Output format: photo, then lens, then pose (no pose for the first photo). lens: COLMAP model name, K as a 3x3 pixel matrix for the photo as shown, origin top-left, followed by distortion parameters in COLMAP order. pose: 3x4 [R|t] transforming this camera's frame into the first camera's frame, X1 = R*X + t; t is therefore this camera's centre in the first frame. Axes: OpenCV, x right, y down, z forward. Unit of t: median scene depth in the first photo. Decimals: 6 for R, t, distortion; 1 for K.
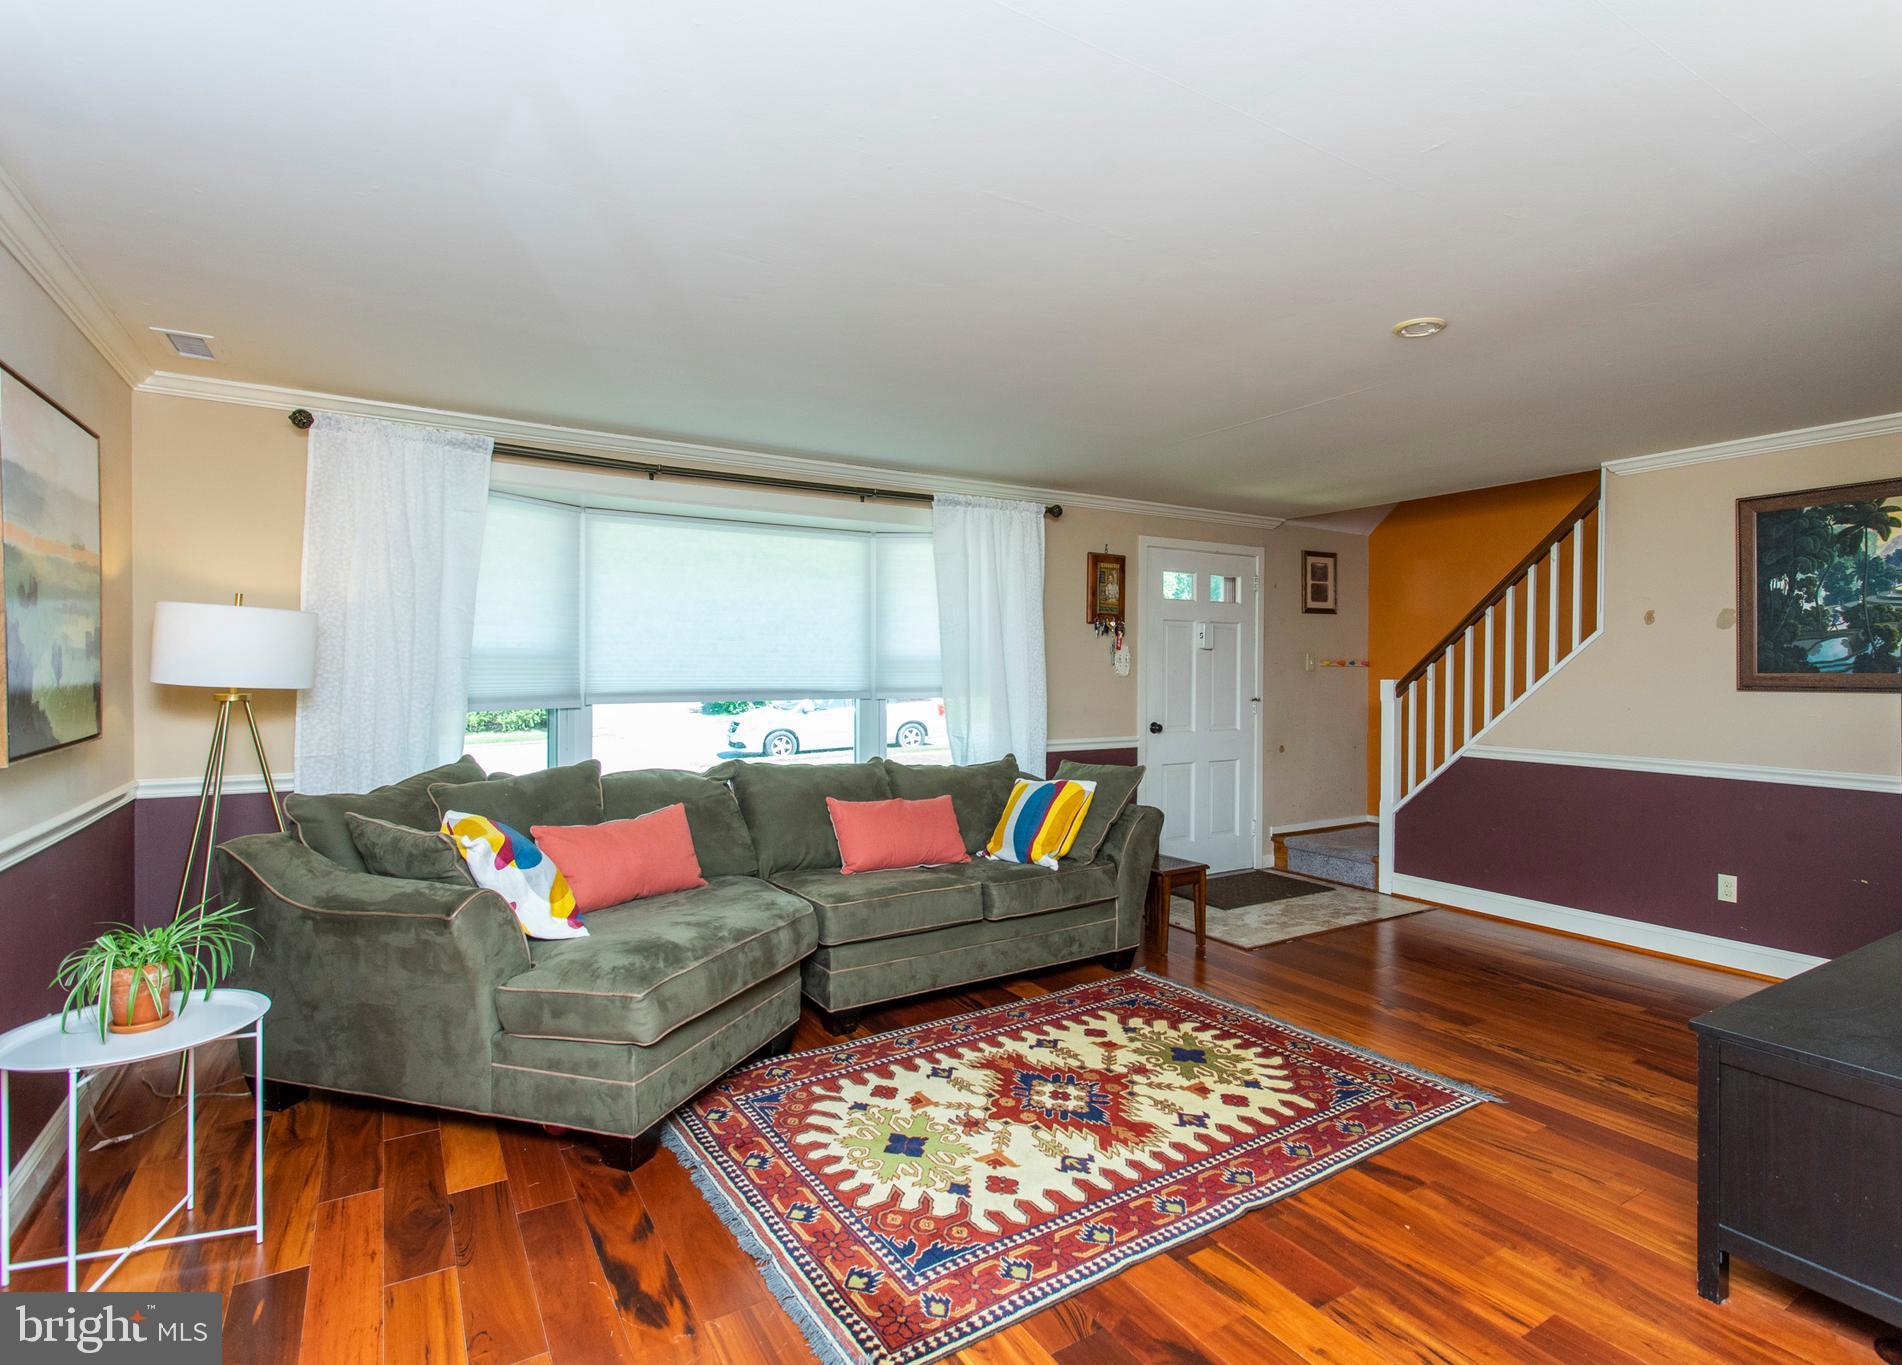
lens RADIAL K [[1003.4, 0, 1037.2], [0, 1003.4, 678.8], [0, 0, 1]] dist [-0.002487, -0.000154]
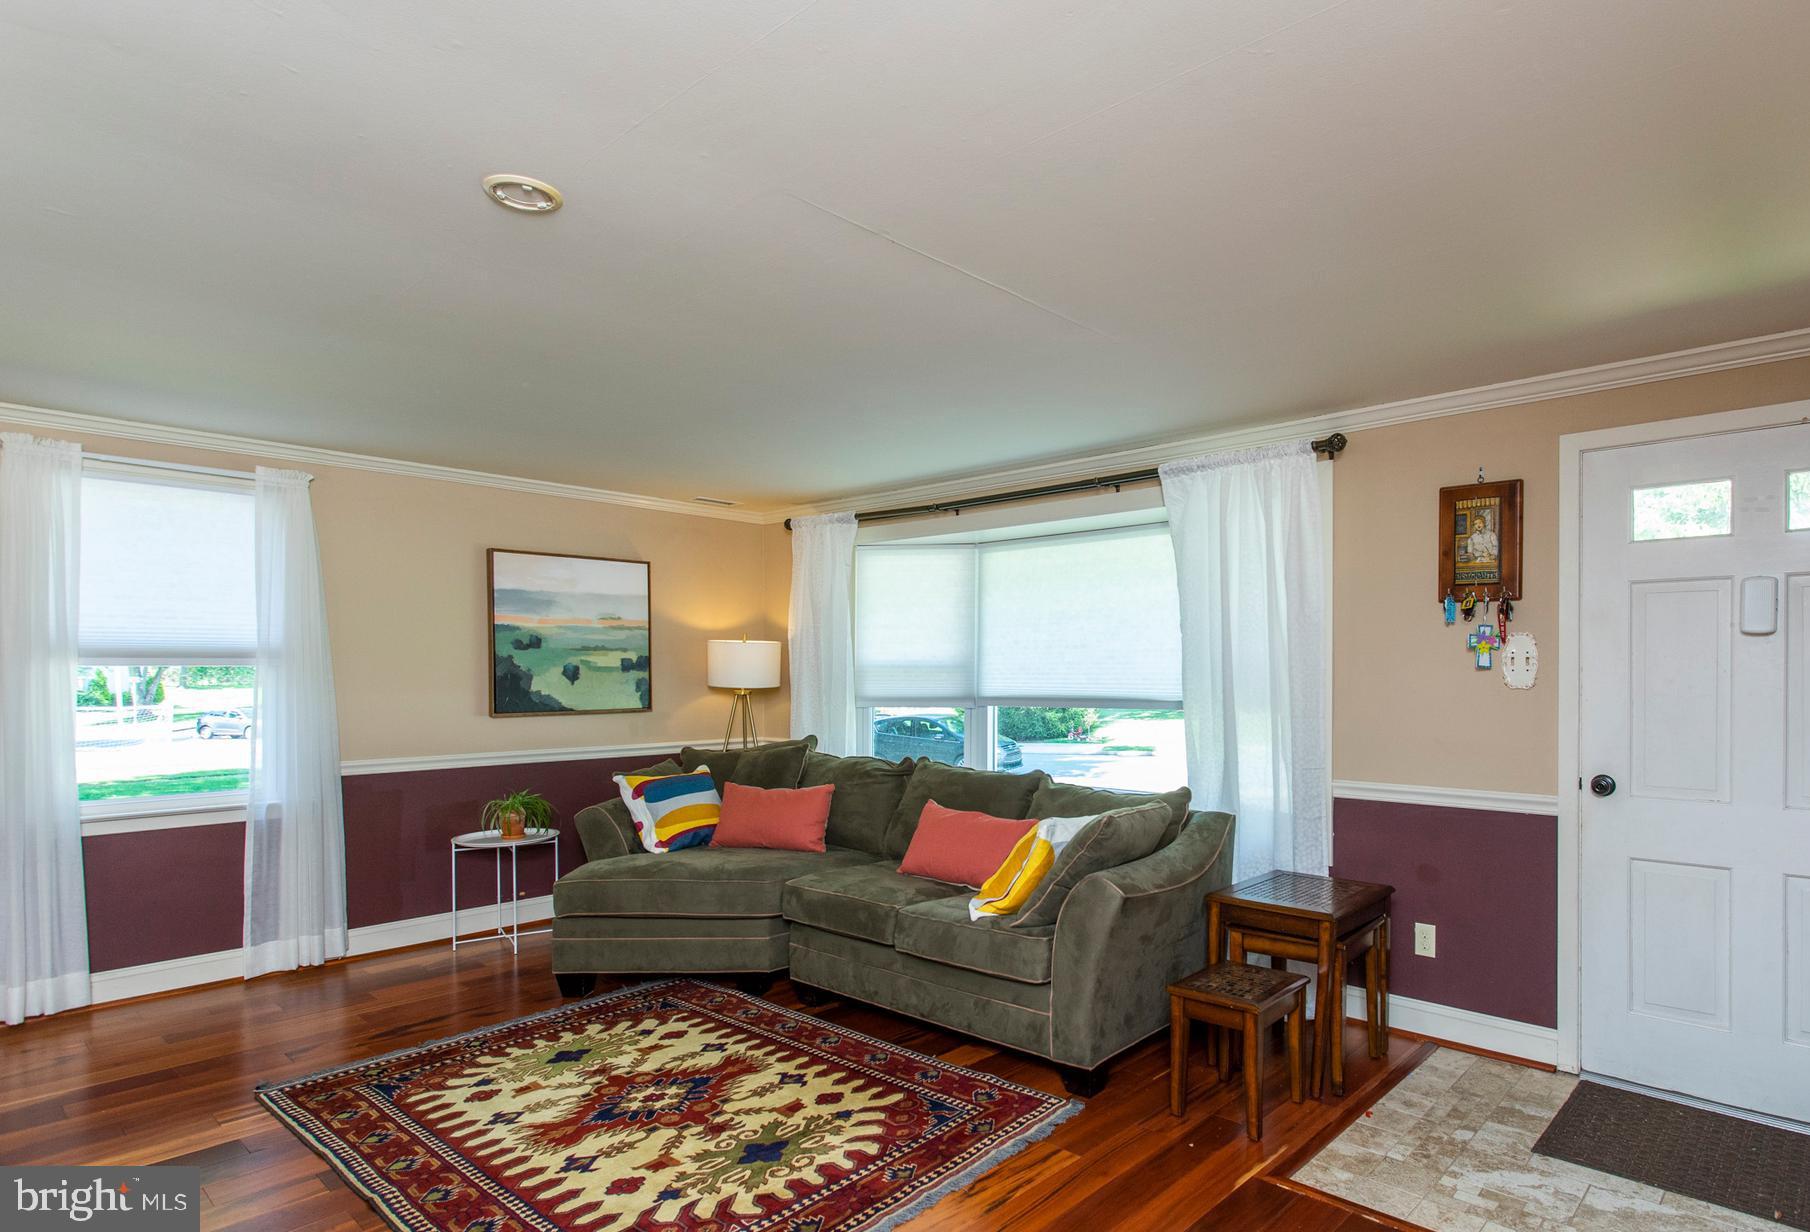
lens RADIAL K [[974.6, 0, 967.8], [0, 974.6, 667.7], [0, 0, 1]] dist [-0.002632, 0.002329]
pose [[0.244003, -0.010237, -0.969720, 1.027810], [-0.011193, 0.999848, -0.013371, -0.006292], [0.969710, 0.014116, 0.243852, 1.036488]]
